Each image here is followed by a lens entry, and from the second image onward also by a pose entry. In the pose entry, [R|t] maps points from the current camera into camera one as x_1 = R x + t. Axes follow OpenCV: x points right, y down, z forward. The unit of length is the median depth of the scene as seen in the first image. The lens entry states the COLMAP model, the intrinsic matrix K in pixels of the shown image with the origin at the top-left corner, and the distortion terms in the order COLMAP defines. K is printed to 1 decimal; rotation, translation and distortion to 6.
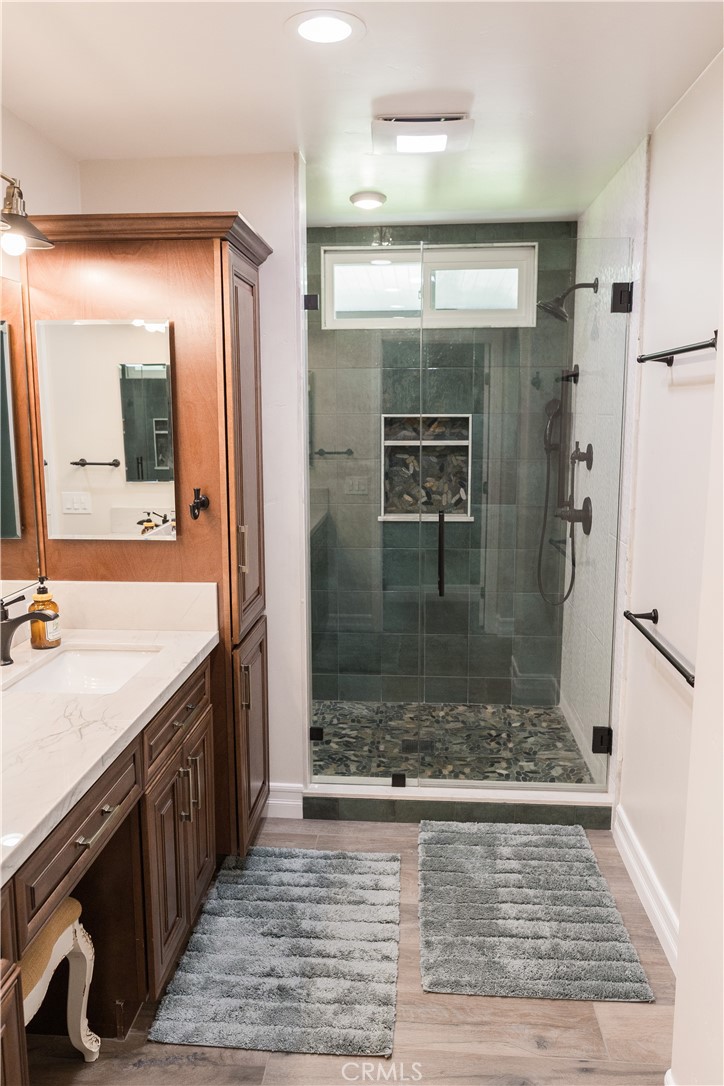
lens RADIAL K [[765.4, 0, 358.9], [0, 765.4, 533.3], [0, 0, 1]] dist [0.000636, -0.000496]
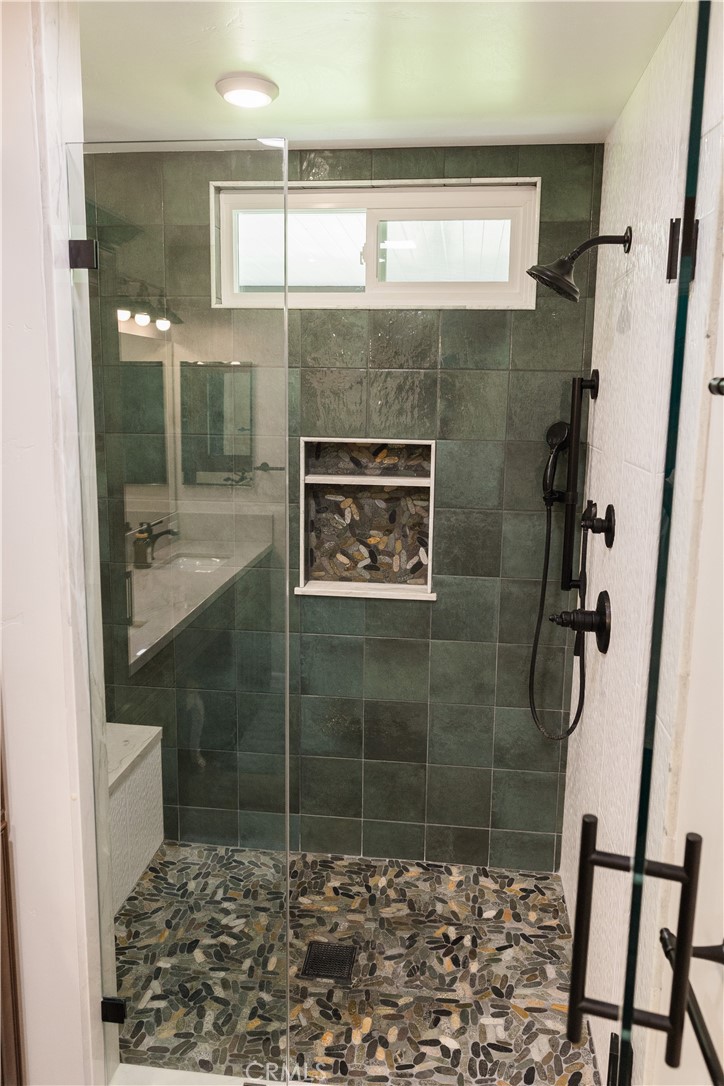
lens RADIAL K [[770.8, 0, 365.9], [0, 770.8, 522.1], [0, 0, 1]] dist [0.000993, -0.005486]
pose [[0.999110, 0.025543, -0.033567, 0.113636], [-0.025282, 0.999647, 0.008177, -0.090725], [0.033764, -0.007321, 0.999403, 0.339406]]
